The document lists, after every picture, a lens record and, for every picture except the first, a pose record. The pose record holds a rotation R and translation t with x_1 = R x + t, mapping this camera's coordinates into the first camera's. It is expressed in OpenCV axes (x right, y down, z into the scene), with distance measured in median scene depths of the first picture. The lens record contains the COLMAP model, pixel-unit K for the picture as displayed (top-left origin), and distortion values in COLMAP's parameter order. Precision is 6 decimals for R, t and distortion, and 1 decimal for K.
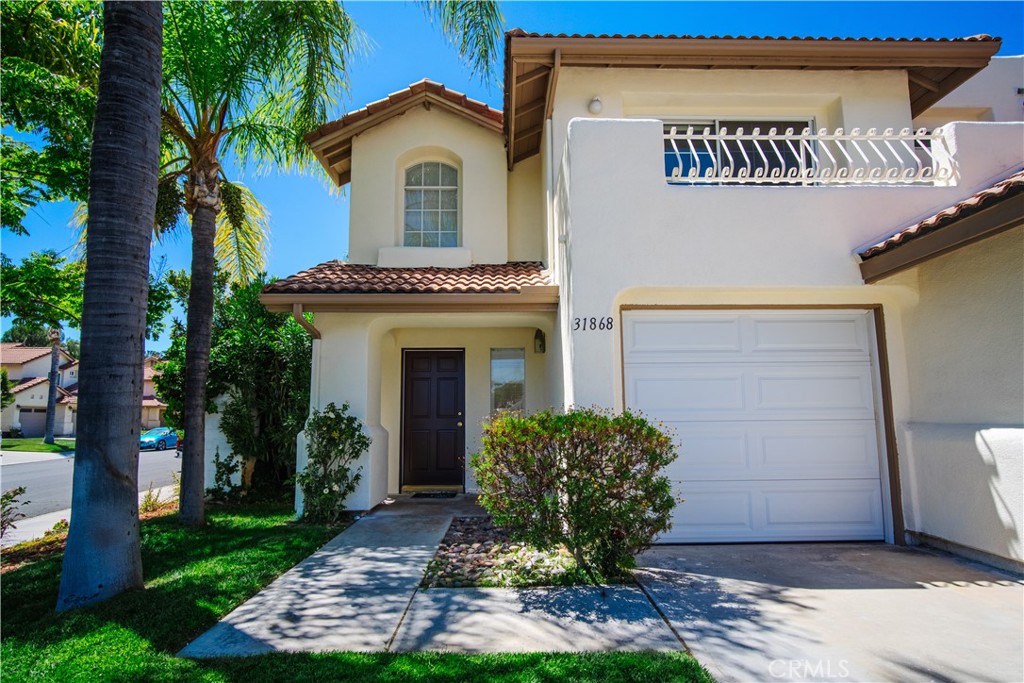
lens RADIAL K [[468.9, 0, 512.1], [0, 468.9, 368.5], [0, 0, 1]] dist [-0.003659, -0.000131]
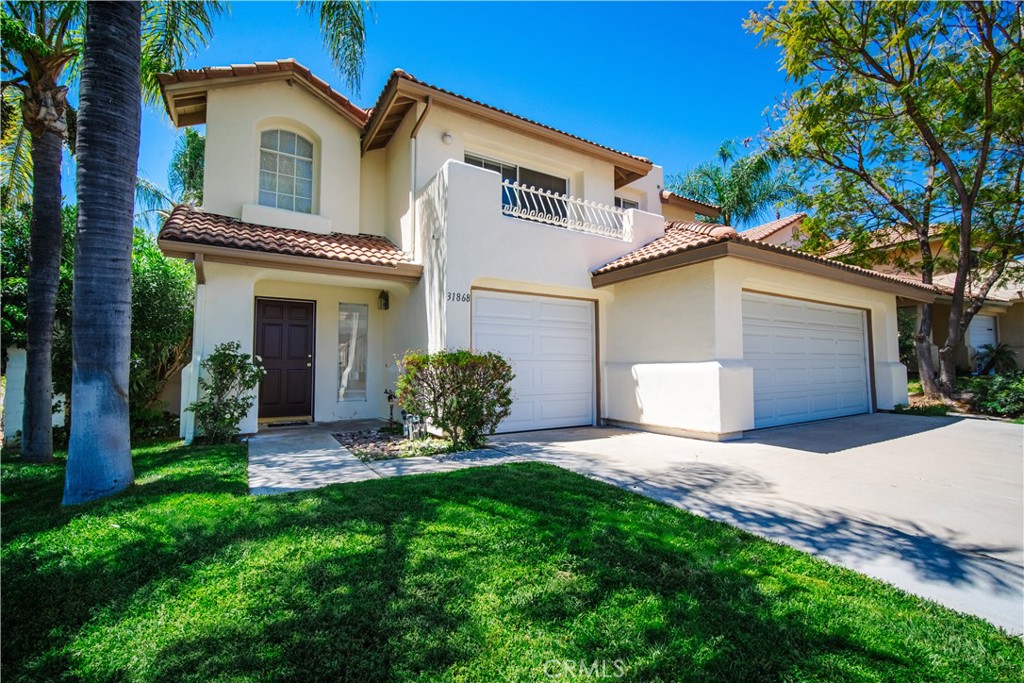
lens RADIAL K [[448.4, 0, 512.0], [0, 448.4, 341.5], [0, 0, 1]] dist [0.000465, 0.000443]
pose [[0.859173, 0.036290, 0.510397, -0.412208], [-0.056888, 0.998073, 0.024798, 0.005149], [-0.508513, -0.050341, 0.859581, -0.370405]]
